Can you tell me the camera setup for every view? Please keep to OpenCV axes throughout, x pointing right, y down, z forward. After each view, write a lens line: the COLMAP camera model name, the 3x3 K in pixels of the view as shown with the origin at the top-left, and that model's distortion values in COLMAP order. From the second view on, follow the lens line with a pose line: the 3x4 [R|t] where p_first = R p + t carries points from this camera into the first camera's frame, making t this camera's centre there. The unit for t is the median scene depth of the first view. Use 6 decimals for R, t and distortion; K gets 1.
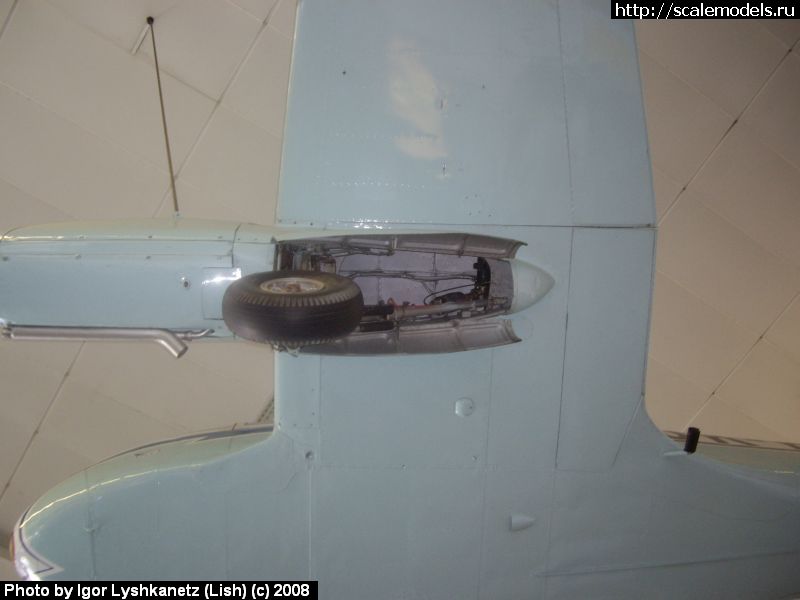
lens RADIAL K [[907.5, 0, 400.0], [0, 907.5, 300.0], [0, 0, 1]] dist [-0.173639, 0.065079]
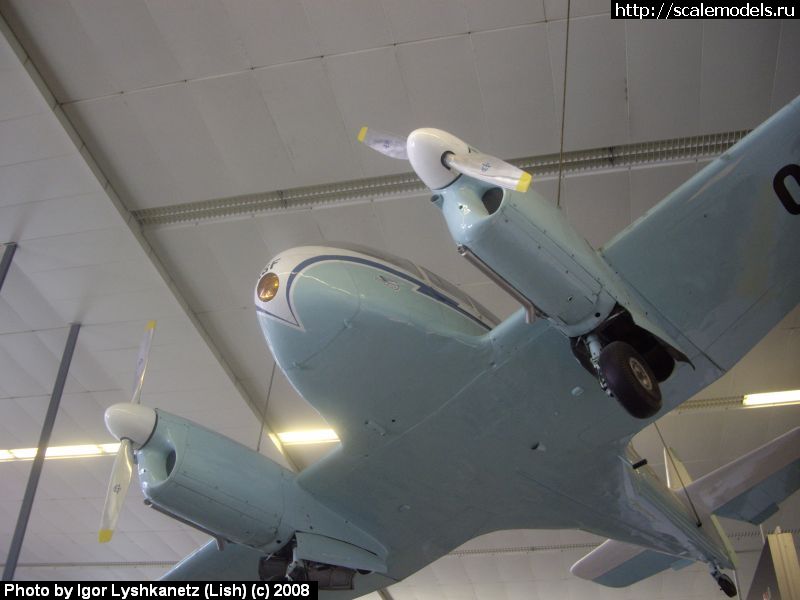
lens RADIAL K [[907.5, 0, 400.0], [0, 907.5, 300.0], [0, 0, 1]] dist [-0.173639, 0.065079]
pose [[0.703453, 0.521935, 0.482429, -0.990589], [-0.677506, 0.697564, 0.233217, -0.148774], [-0.214801, -0.490906, 0.844317, -0.184648]]
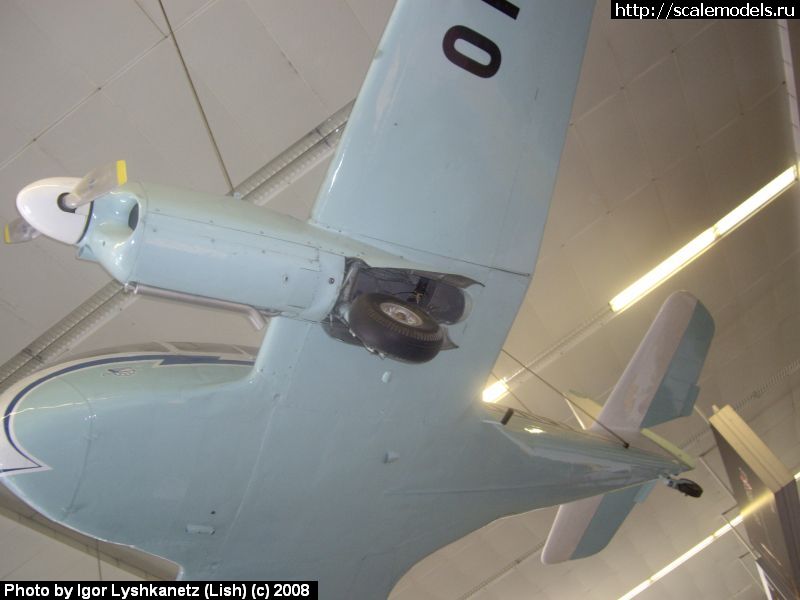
lens RADIAL K [[907.5, 0, 400.0], [0, 907.5, 300.0], [0, 0, 1]] dist [-0.173639, 0.065079]
pose [[0.830521, 0.170360, 0.530295, -0.660274], [-0.260950, 0.960134, 0.100239, -0.134534], [-0.492077, -0.221631, 0.841867, -0.136191]]
